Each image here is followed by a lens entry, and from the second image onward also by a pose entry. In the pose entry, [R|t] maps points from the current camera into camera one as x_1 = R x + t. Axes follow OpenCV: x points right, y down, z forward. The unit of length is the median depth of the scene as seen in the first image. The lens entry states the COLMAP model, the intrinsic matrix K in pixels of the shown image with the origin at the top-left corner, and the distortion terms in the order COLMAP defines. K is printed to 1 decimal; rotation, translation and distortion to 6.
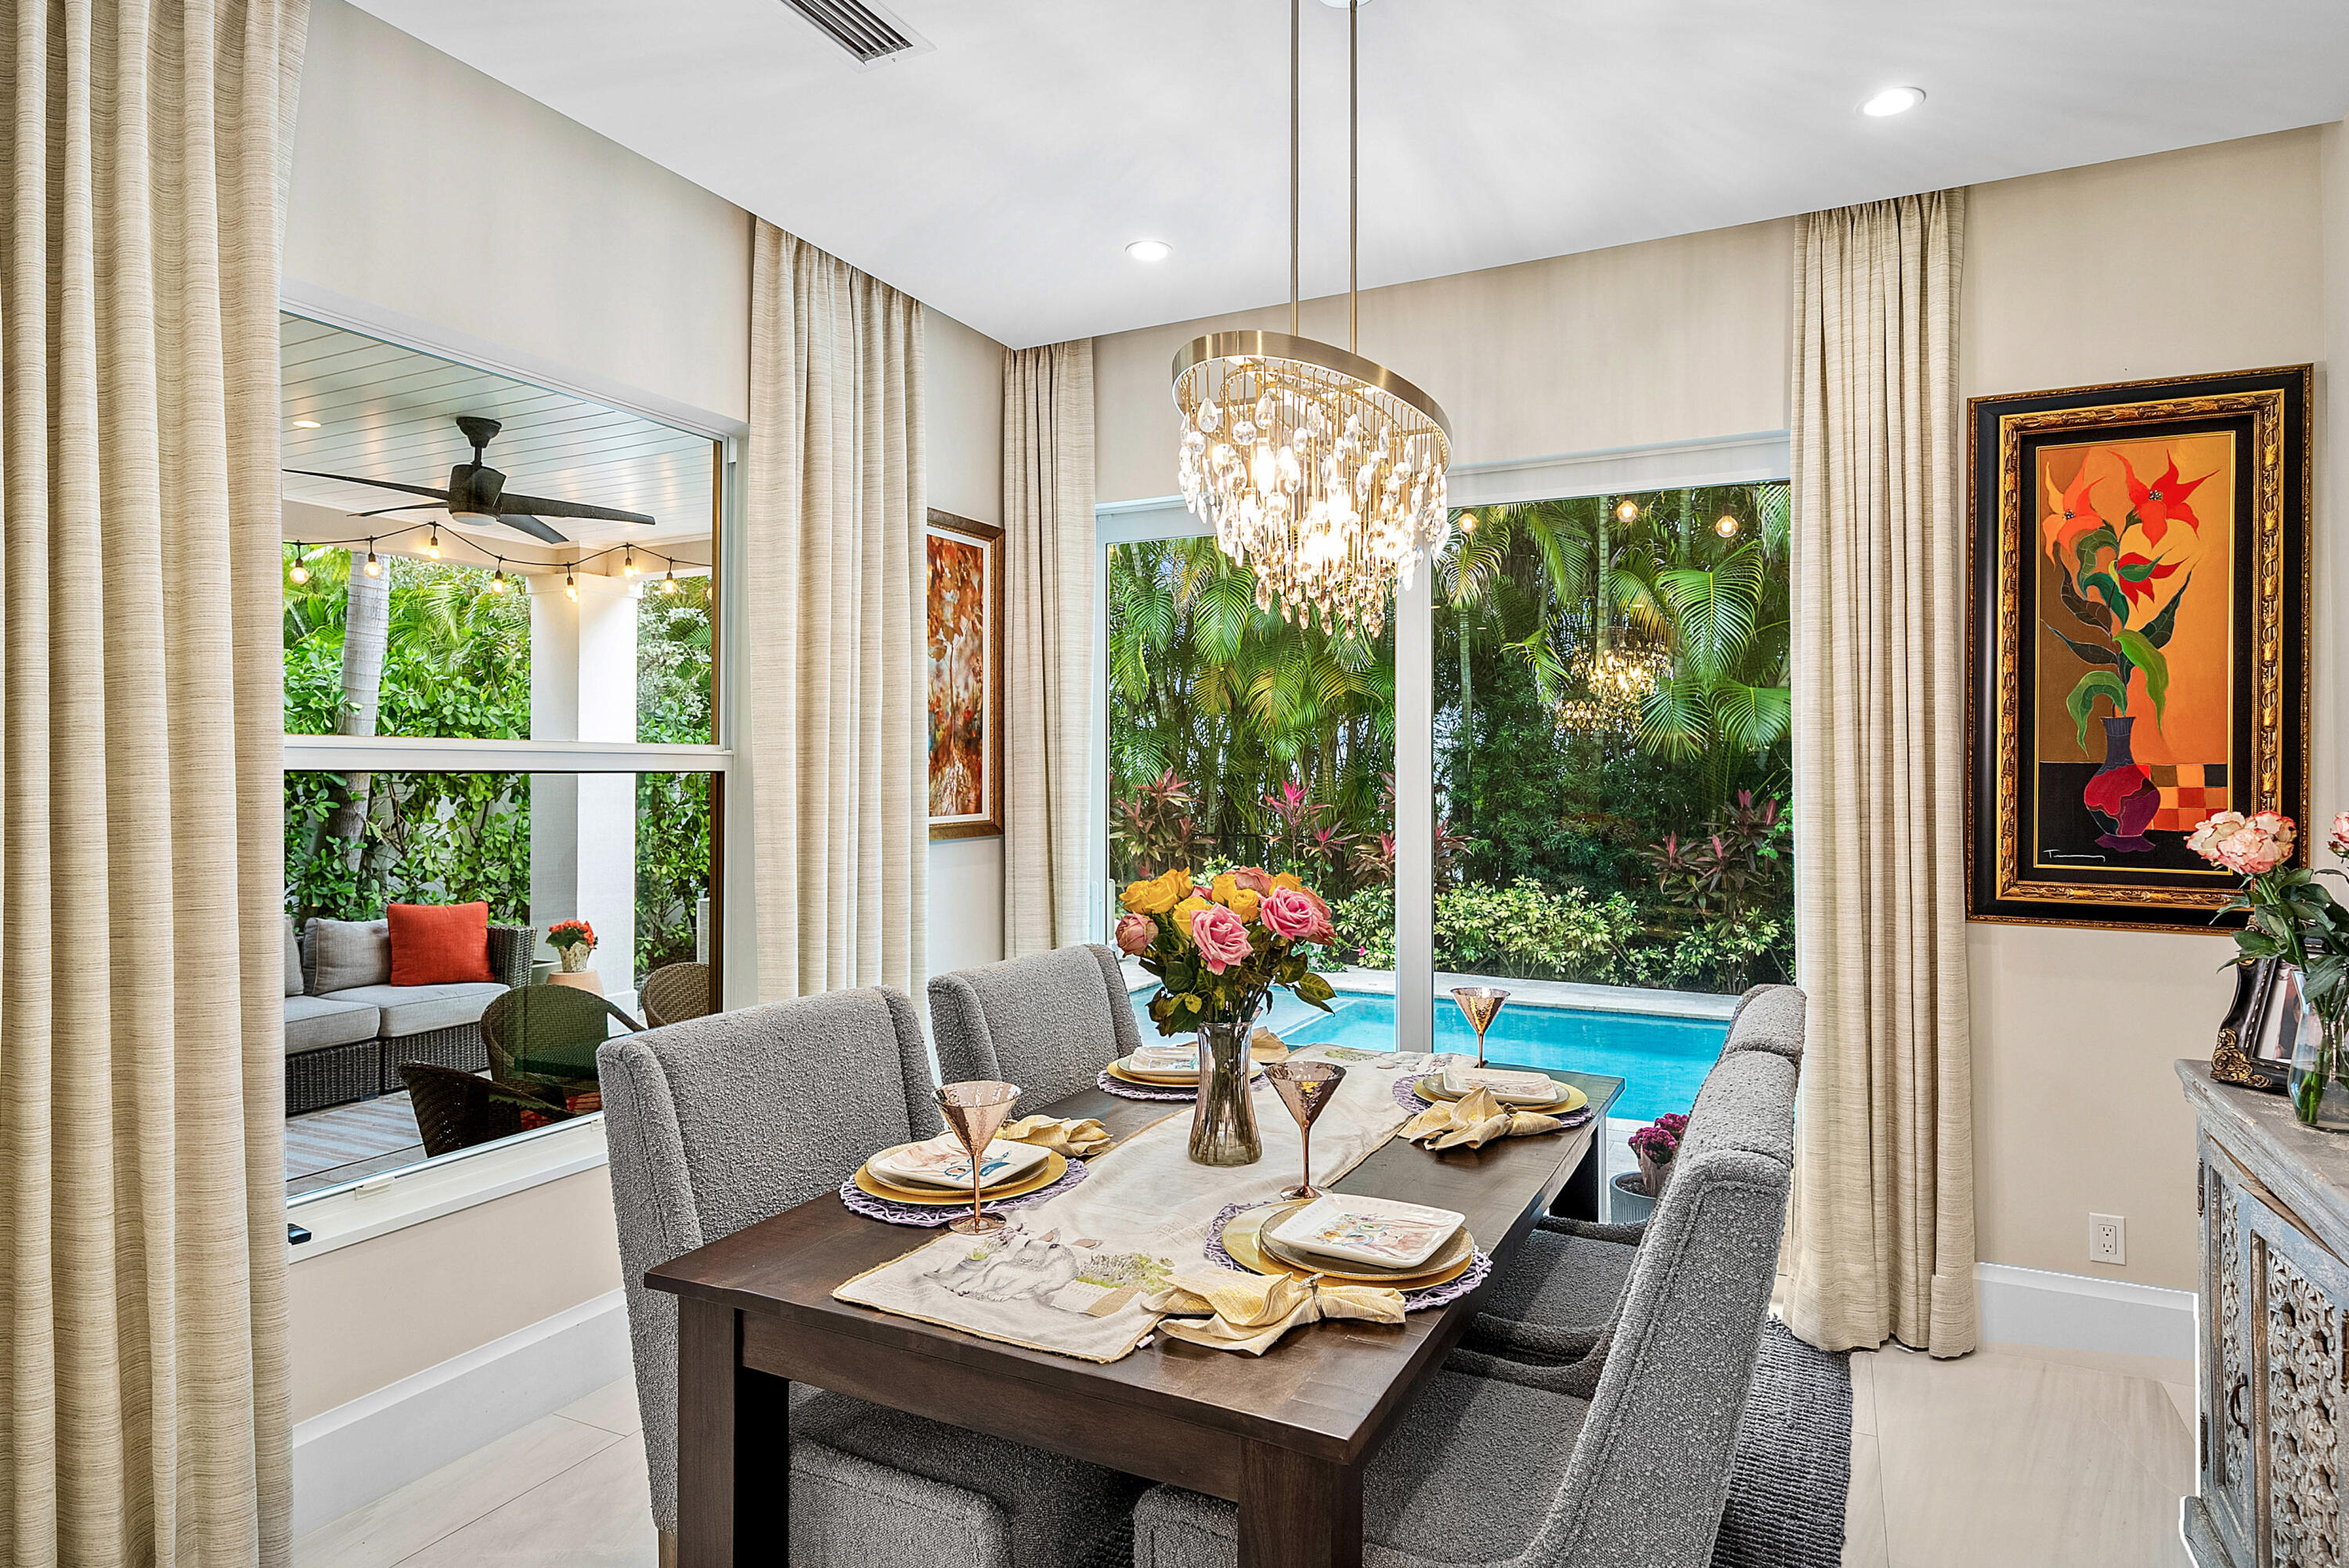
lens RADIAL K [[1293.7, 0, 1163.4], [0, 1293.7, 750.2], [0, 0, 1]] dist [0.000865, -0.000415]
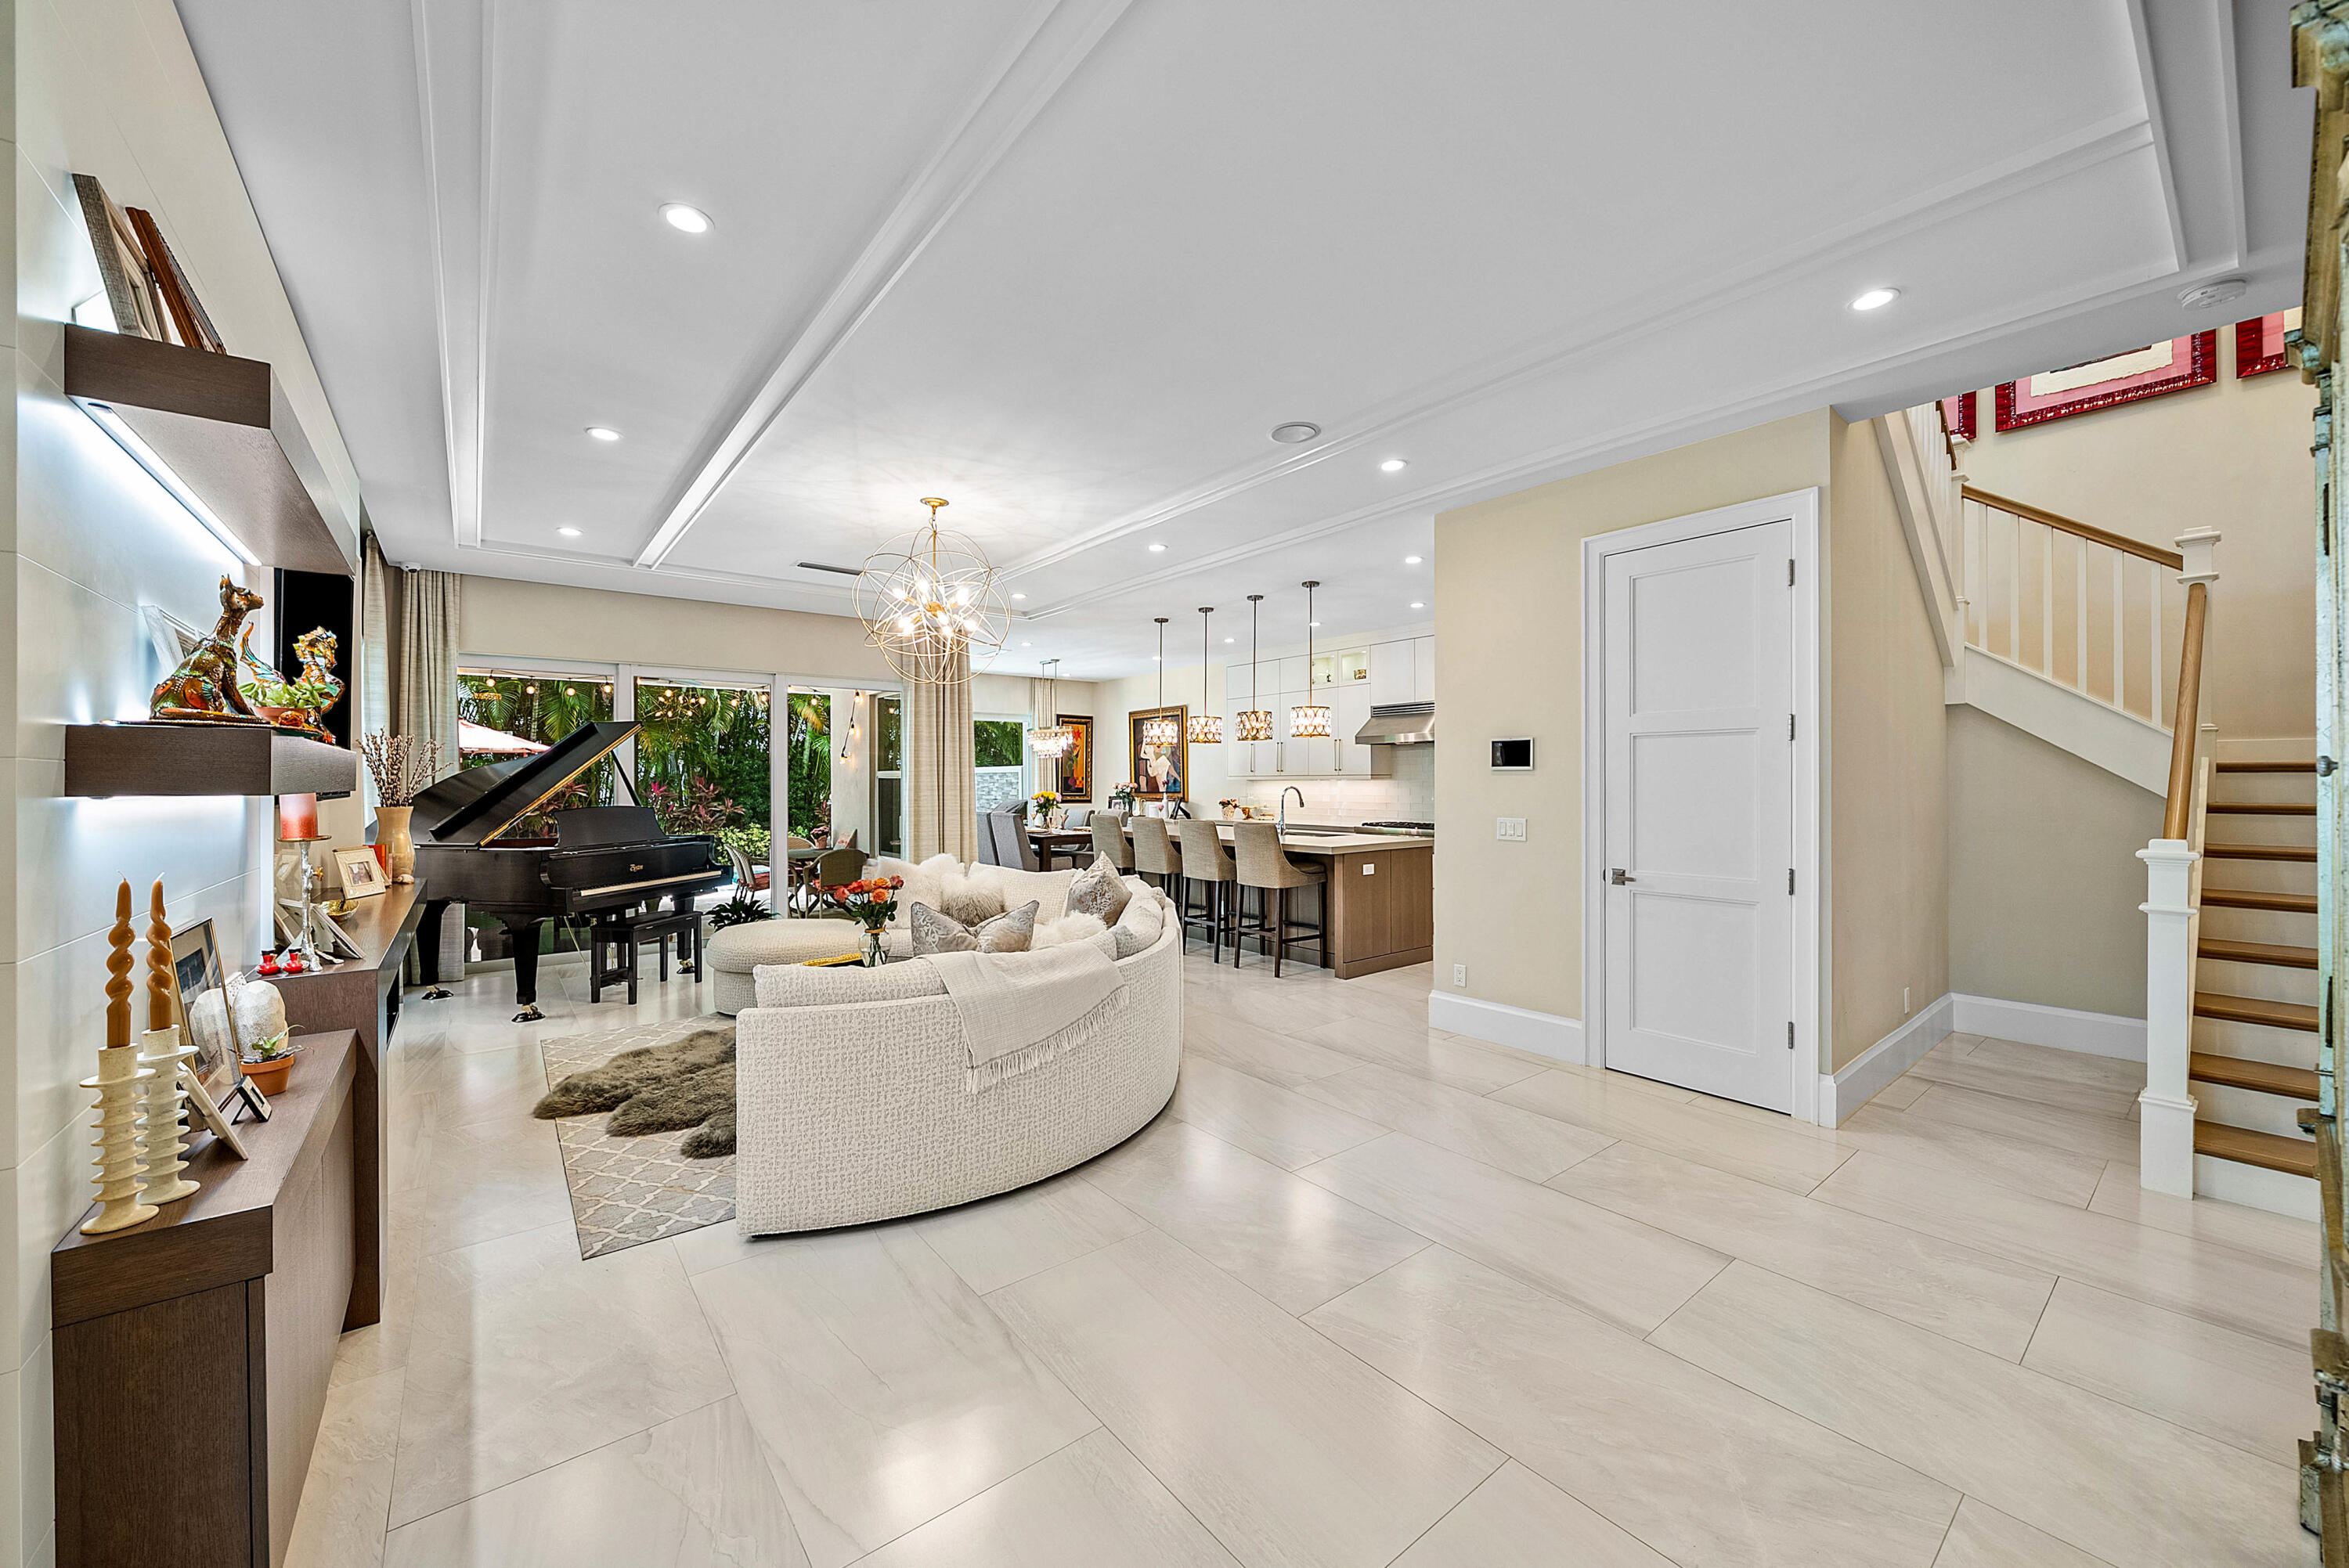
lens RADIAL K [[869.6, 0, 1184.2], [0, 869.6, 783.4], [0, 0, 1]] dist [-0.001705, -0.000082]
pose [[0.401800, -0.006551, 0.915704, -2.629221], [-0.014588, 0.999802, 0.013554, -0.019968], [-0.915611, -0.018804, 0.401625, -1.072521]]
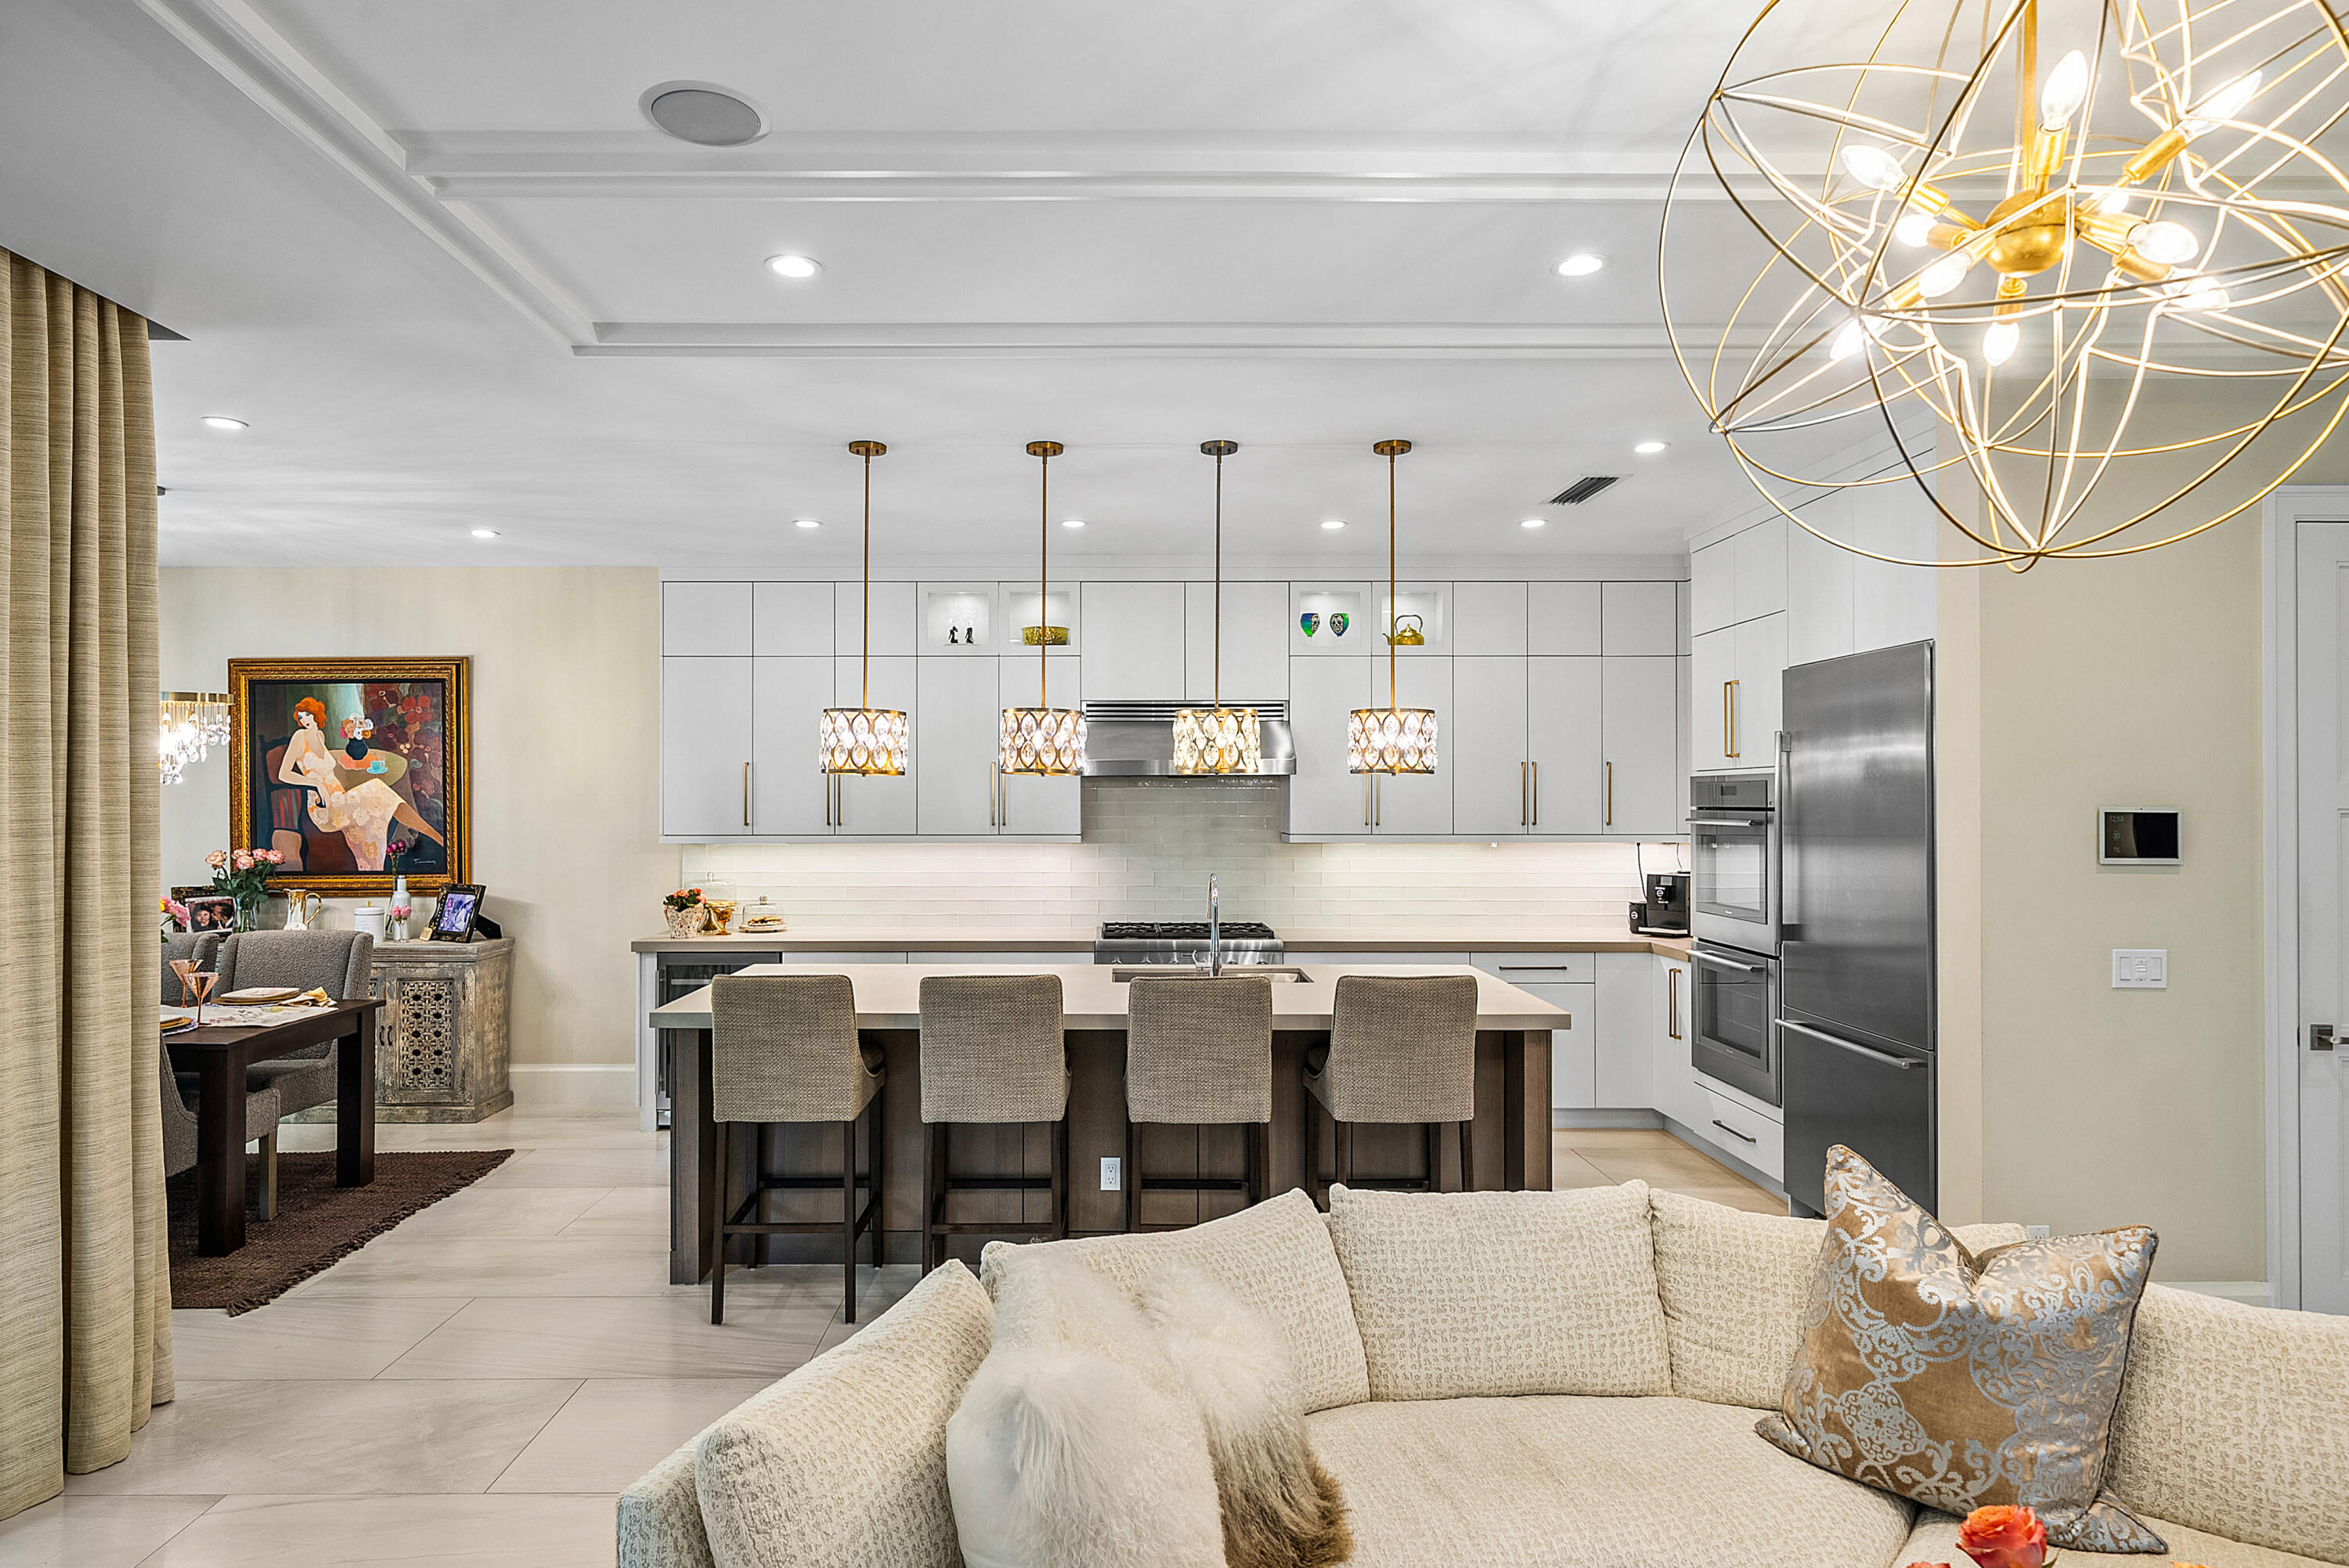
lens RADIAL K [[1271.4, 0, 1174.5], [0, 1271.4, 784.0], [0, 0, 1]] dist [0.002604, 0.000346]
pose [[-0.463469, 0.007209, 0.886084, -1.828067], [-0.018877, 0.999660, -0.018007, -0.062915], [-0.885912, -0.025072, -0.463175, 0.222607]]
